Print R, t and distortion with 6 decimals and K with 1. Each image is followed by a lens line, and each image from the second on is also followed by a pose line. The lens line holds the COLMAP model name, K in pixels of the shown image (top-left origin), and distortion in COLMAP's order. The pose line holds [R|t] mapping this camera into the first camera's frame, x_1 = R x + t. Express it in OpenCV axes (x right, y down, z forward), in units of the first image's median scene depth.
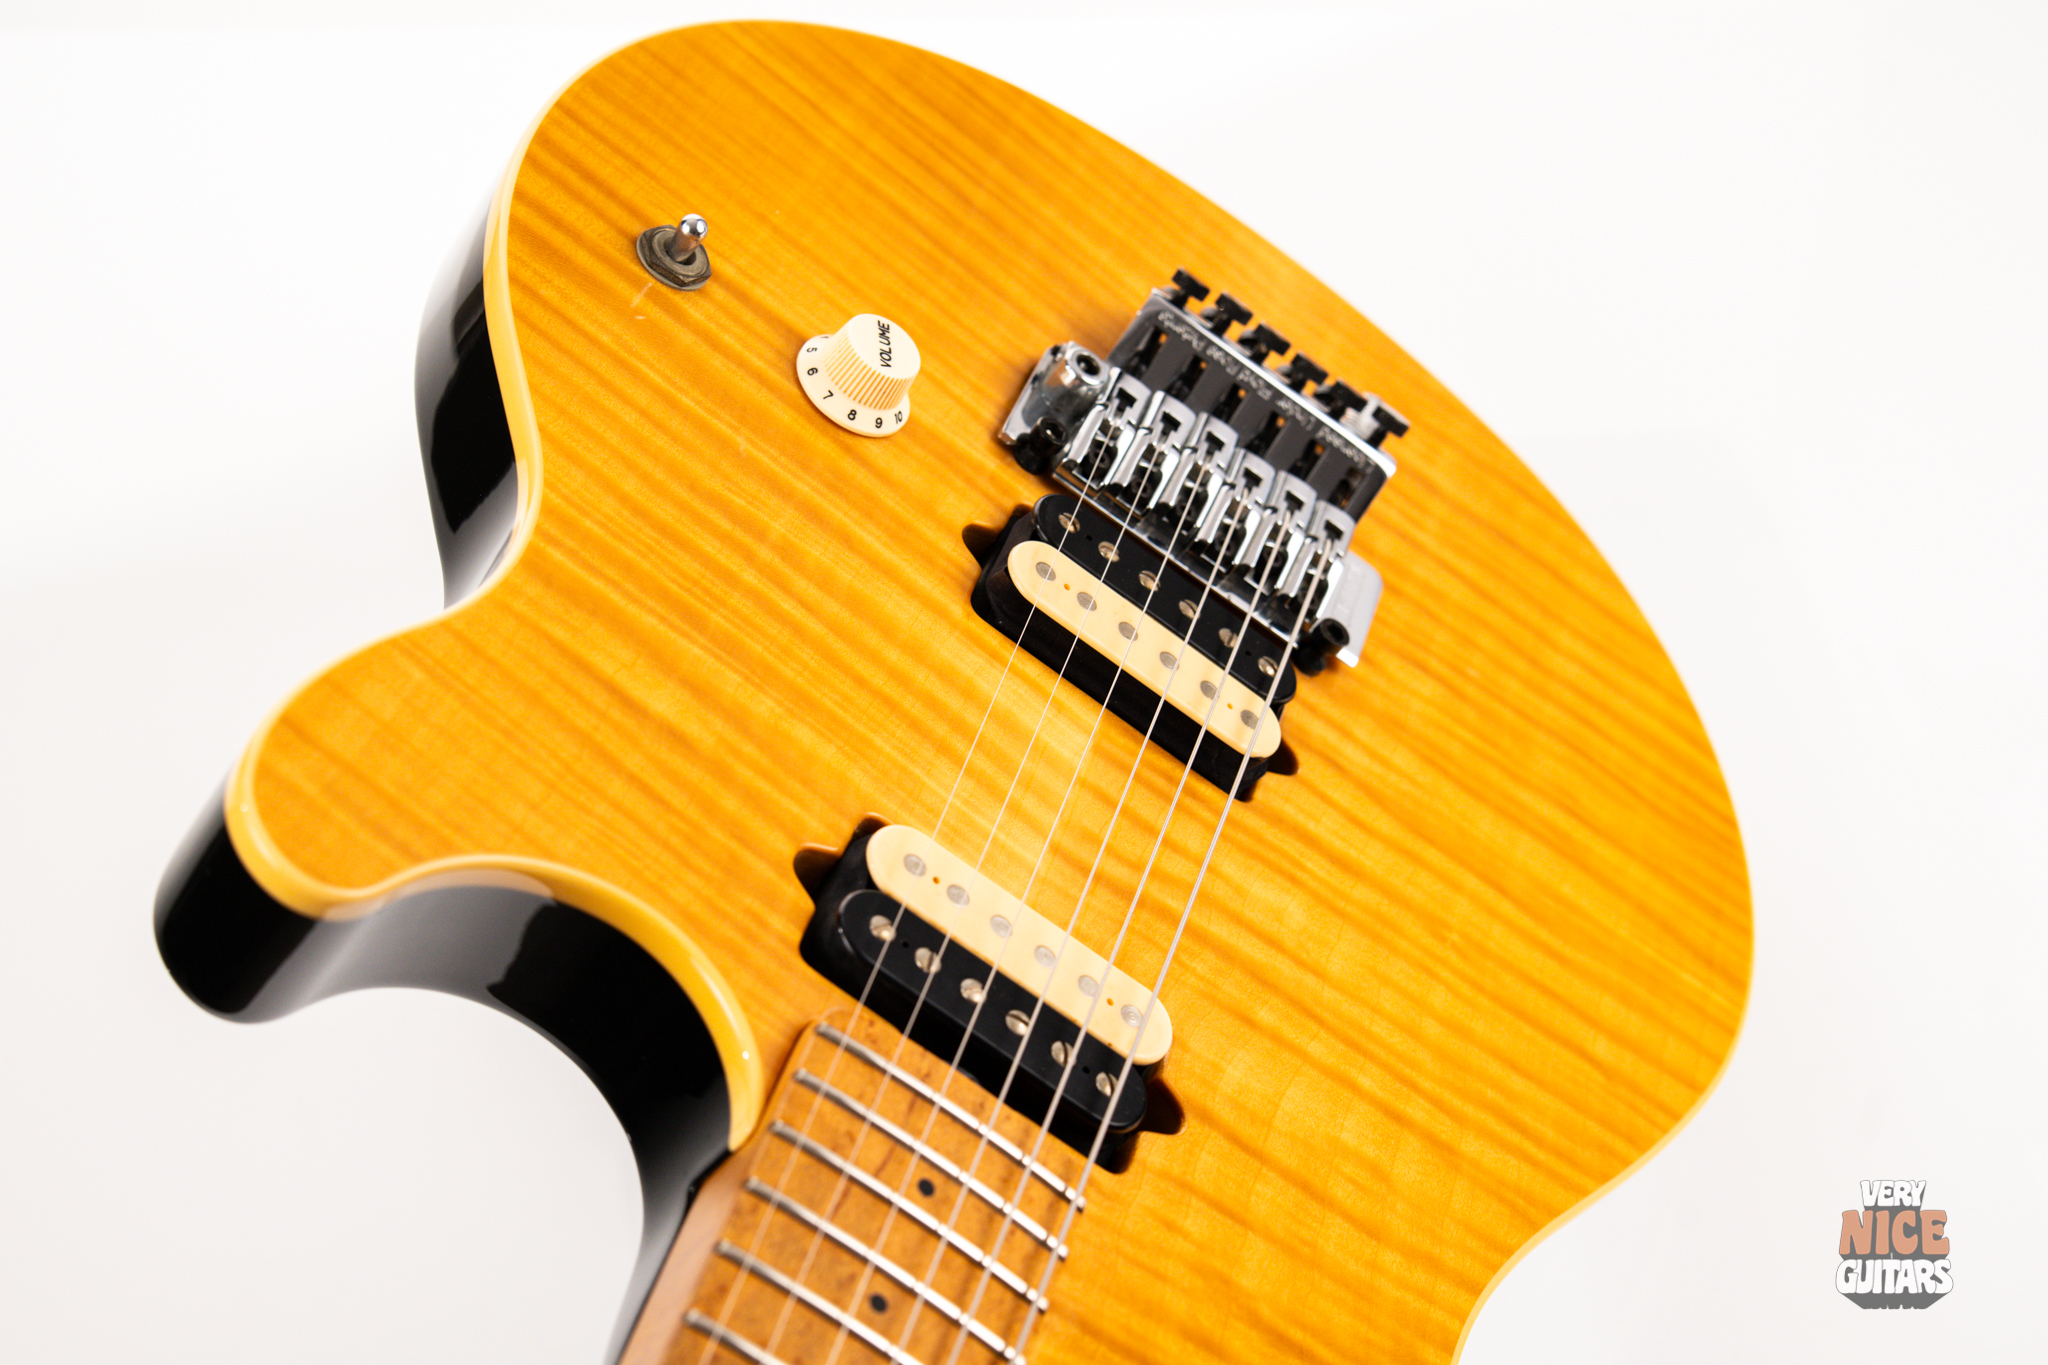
lens RADIAL K [[2876.6, 0, 1026.4], [0, 2876.6, 719.2], [0, 0, 1]] dist [0.112263, -0.486932]
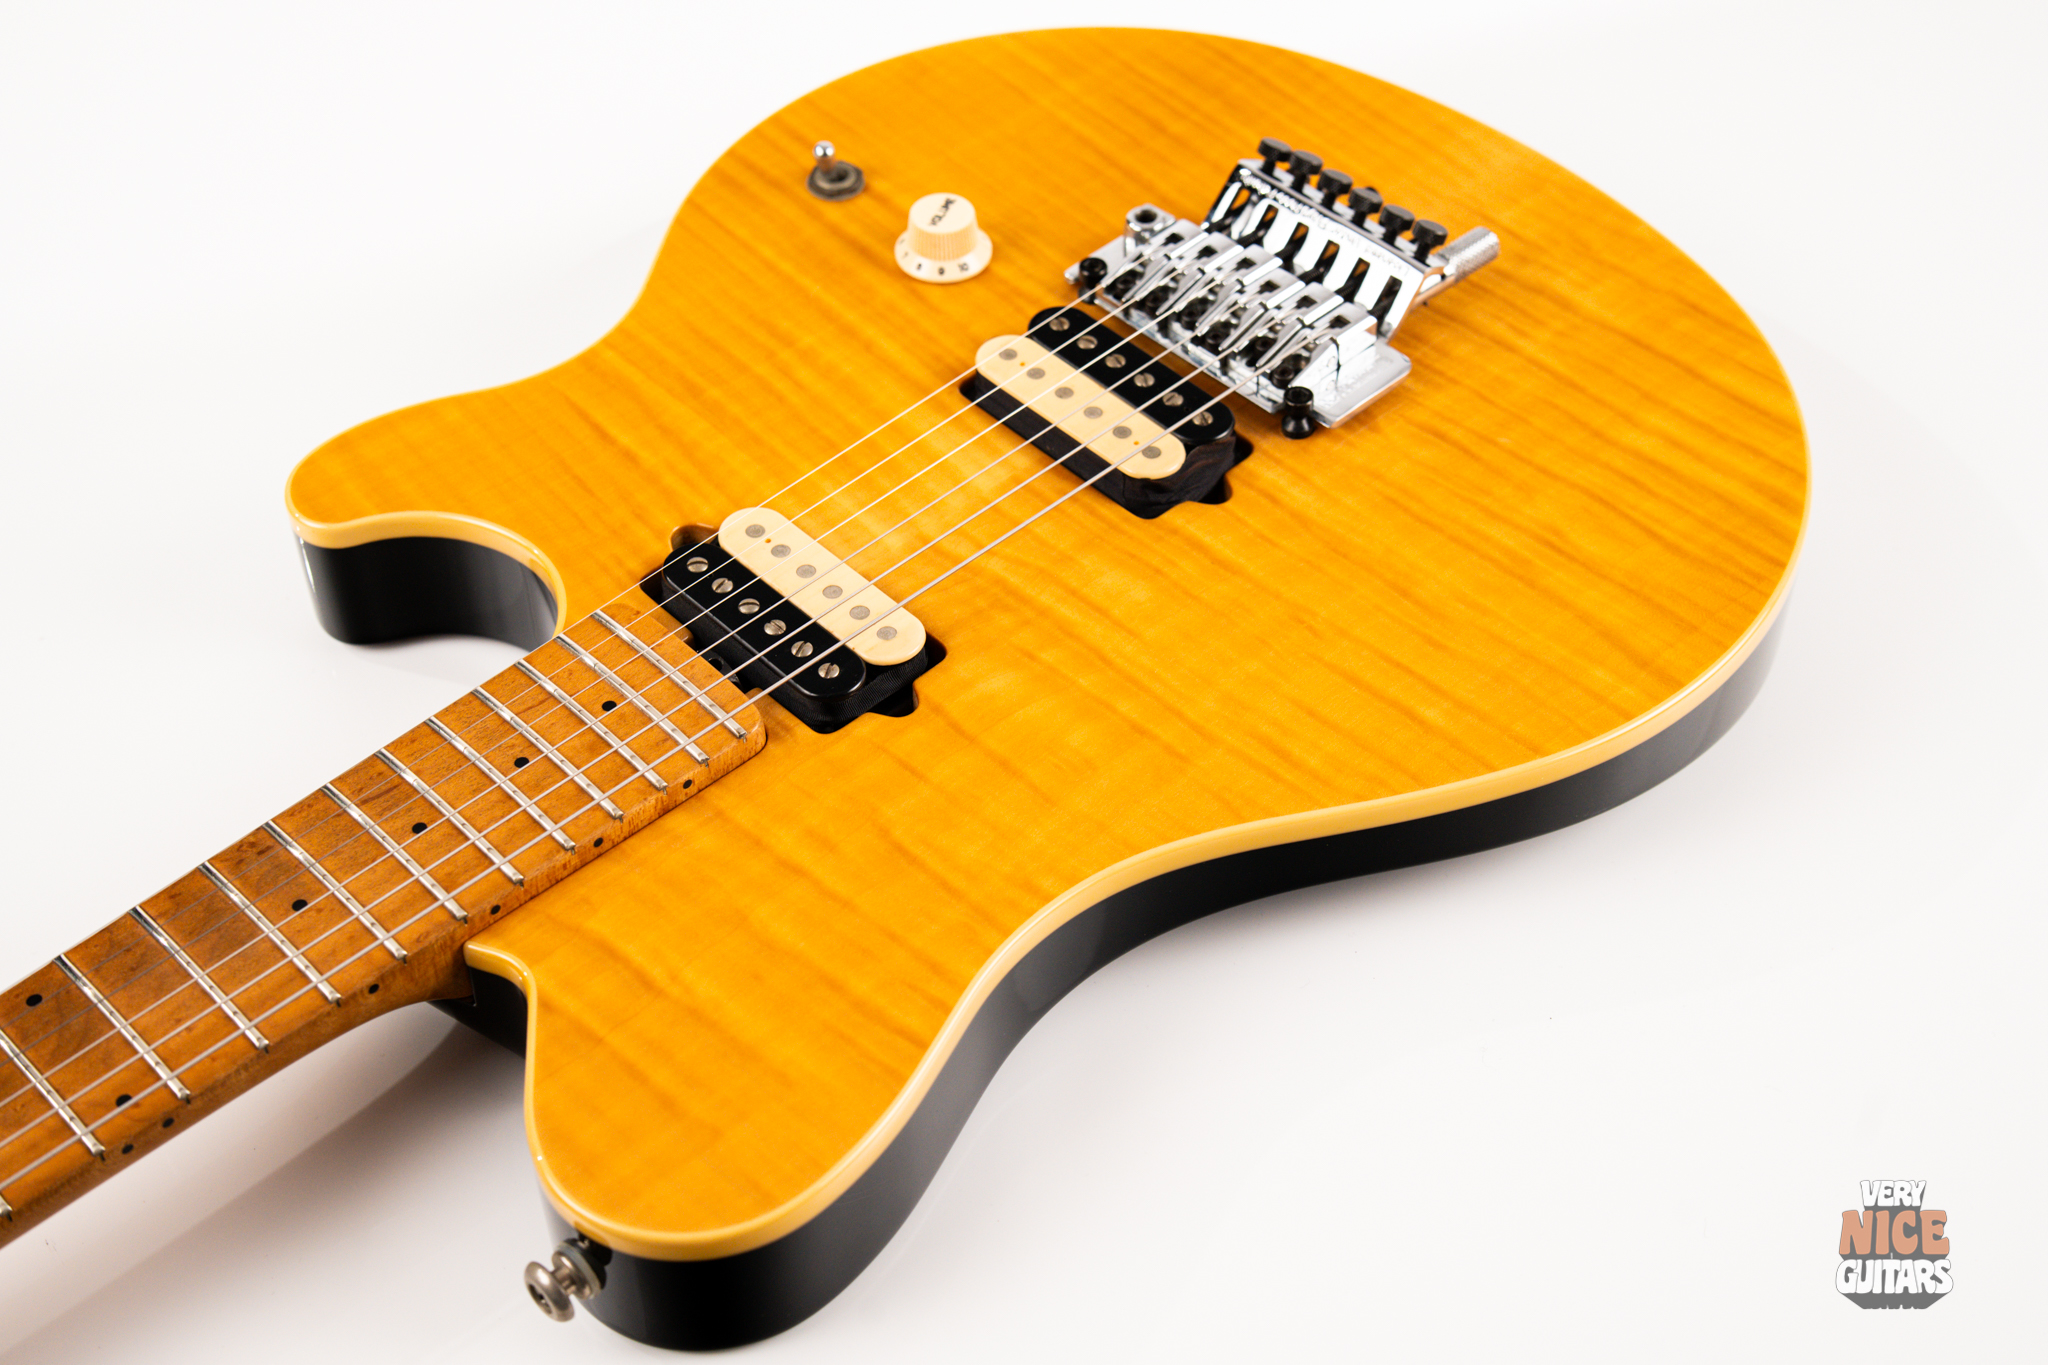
lens RADIAL K [[2876.6, 0, 1026.4], [0, 2876.6, 719.2], [0, 0, 1]] dist [0.112263, -0.486932]
pose [[0.748096, -0.077723, -0.659023, 0.855694], [-0.041272, 0.985745, -0.163106, 0.321155], [0.662306, 0.149218, 0.734224, 0.098383]]
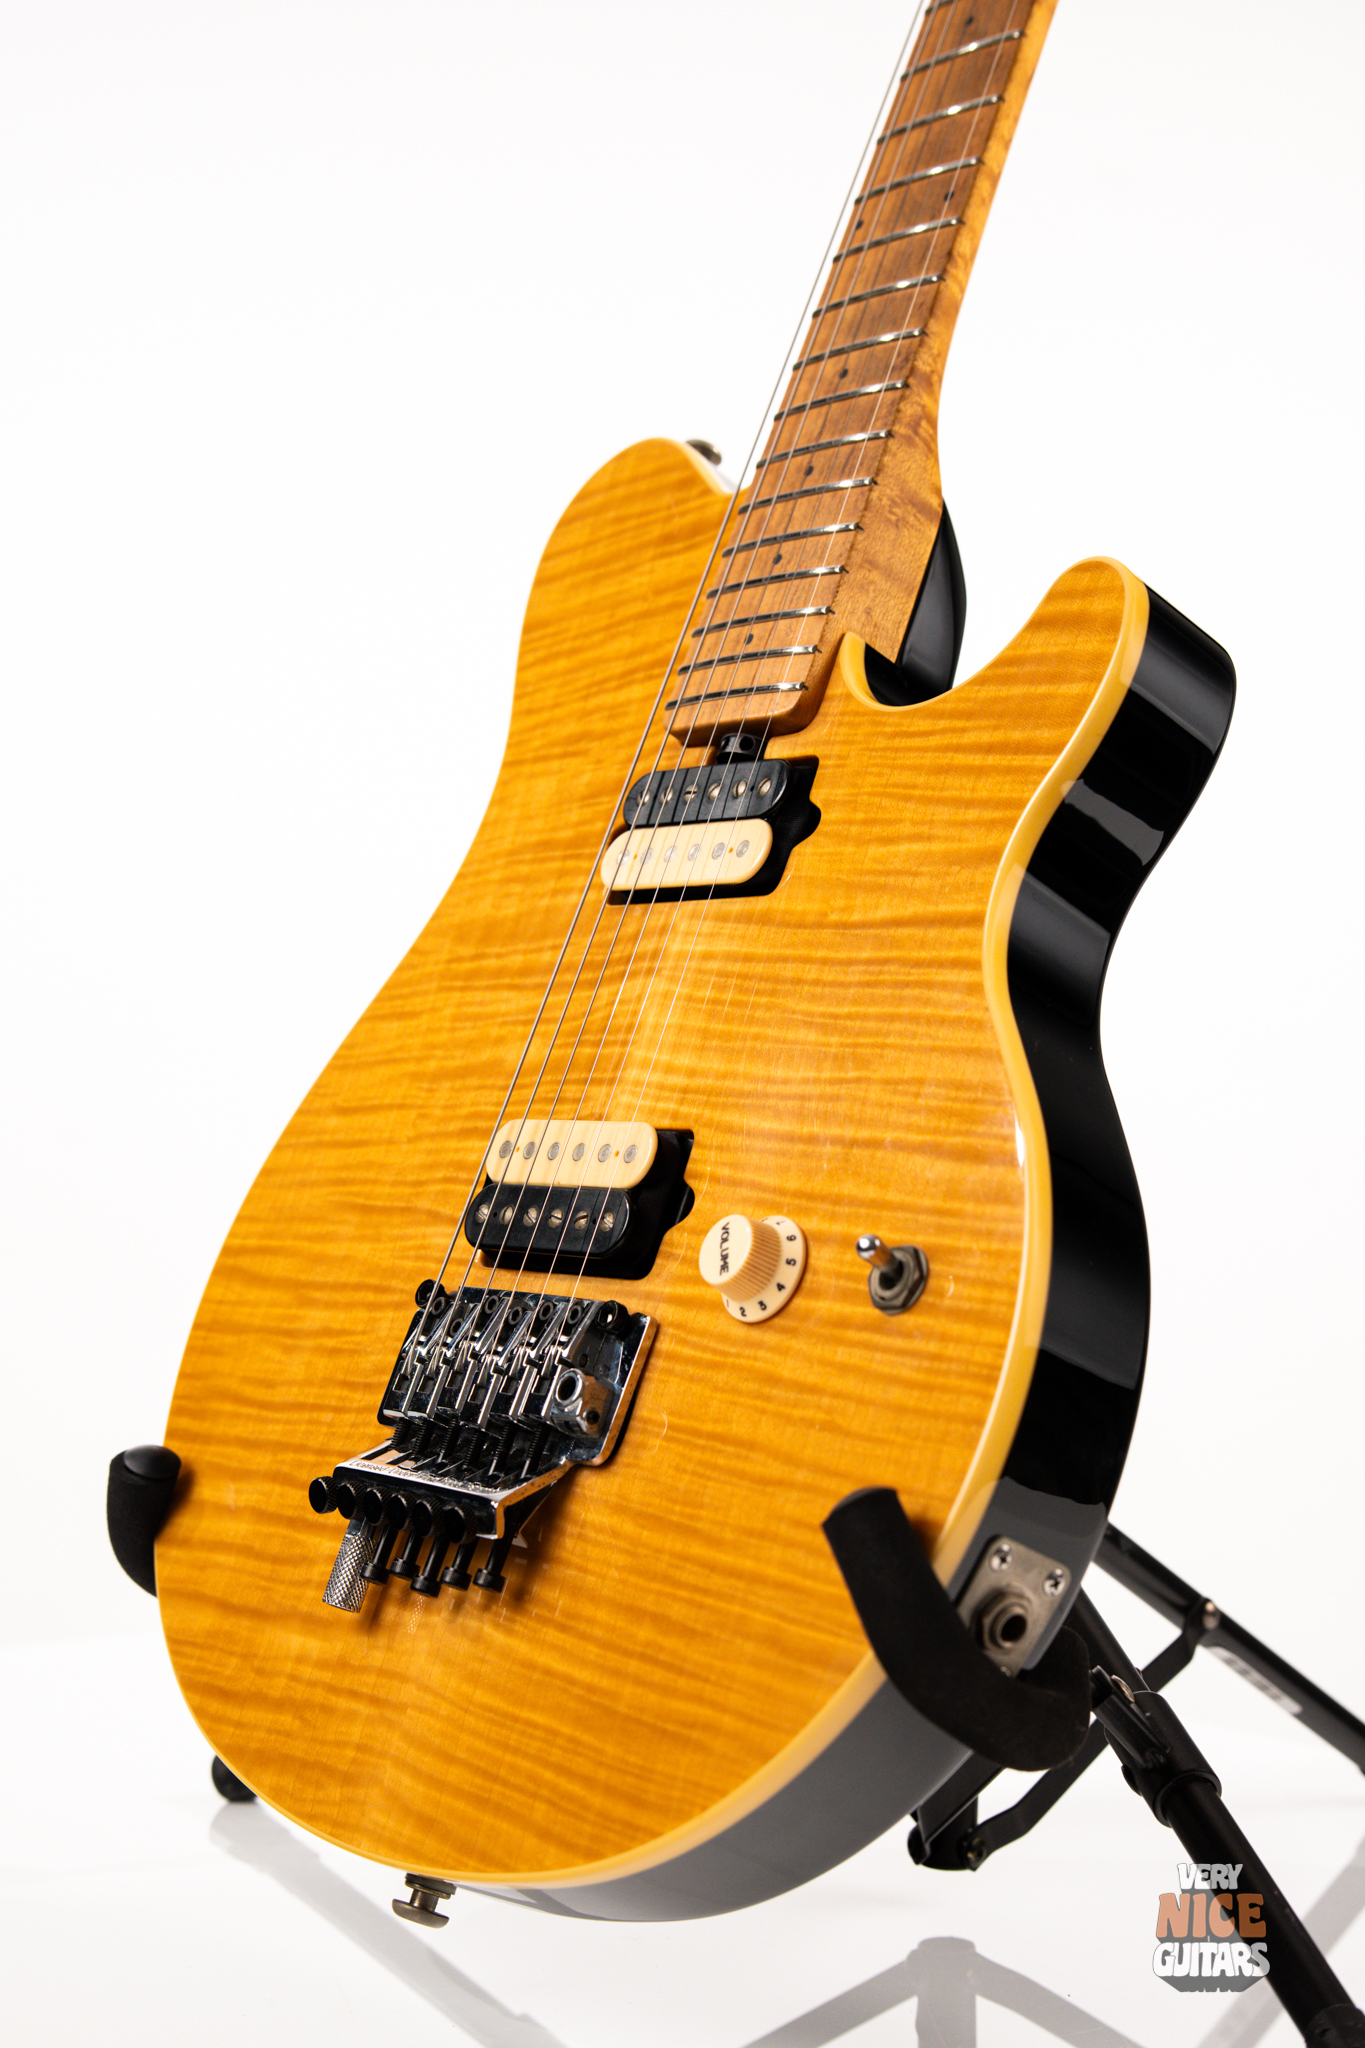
lens RADIAL K [[2876.6, 0, 682.5], [0, 2876.6, 1024.0], [0, 0, 1]] dist [0.112263, -0.486932]
pose [[-0.970480, 0.063436, 0.232692, -0.308198], [0.200607, -0.323278, 0.924796, -1.189311], [0.133890, 0.944175, 0.301009, 0.592795]]
